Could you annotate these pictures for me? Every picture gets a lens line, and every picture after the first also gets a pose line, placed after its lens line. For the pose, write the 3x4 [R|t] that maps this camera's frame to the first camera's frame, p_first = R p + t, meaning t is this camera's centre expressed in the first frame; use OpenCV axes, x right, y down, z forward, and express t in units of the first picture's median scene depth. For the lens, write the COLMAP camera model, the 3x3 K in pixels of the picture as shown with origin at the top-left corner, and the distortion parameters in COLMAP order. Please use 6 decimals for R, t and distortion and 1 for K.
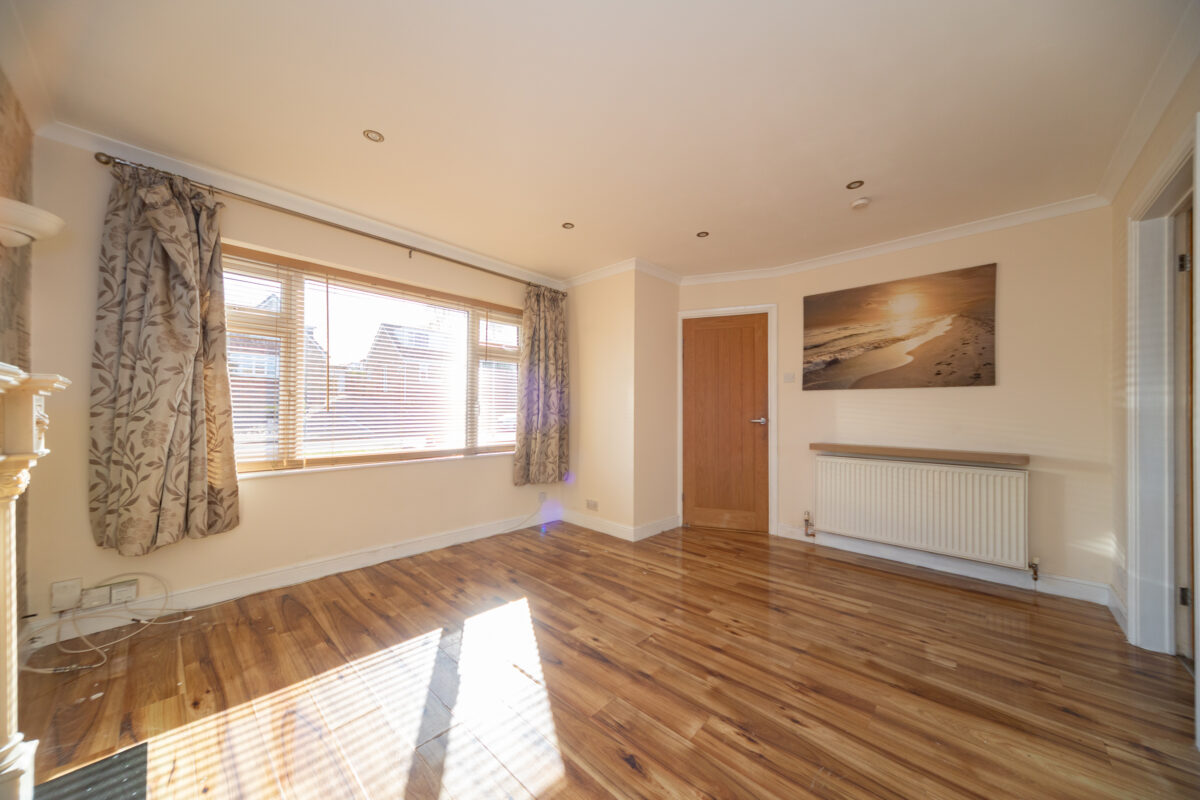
lens RADIAL K [[424.6, 0, 570.0], [0, 424.6, 412.7], [0, 0, 1]] dist [0.015208, 0.000030]
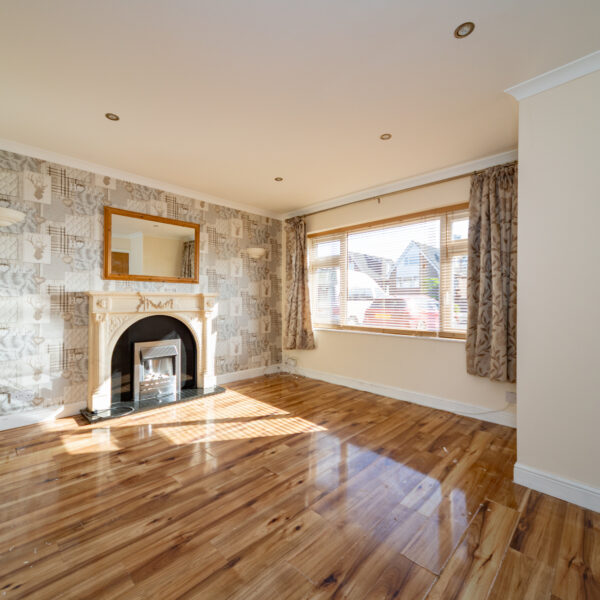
lens RADIAL K [[305.3, 0, 300.0], [0, 305.3, 300.0], [0, 0, 1]] dist [0.001232, 0.001305]
pose [[0.010844, -0.012057, -0.999869, 1.037387], [-0.009061, 0.999885, -0.012156, 0.011937], [0.999900, 0.009192, 0.010733, 0.988696]]
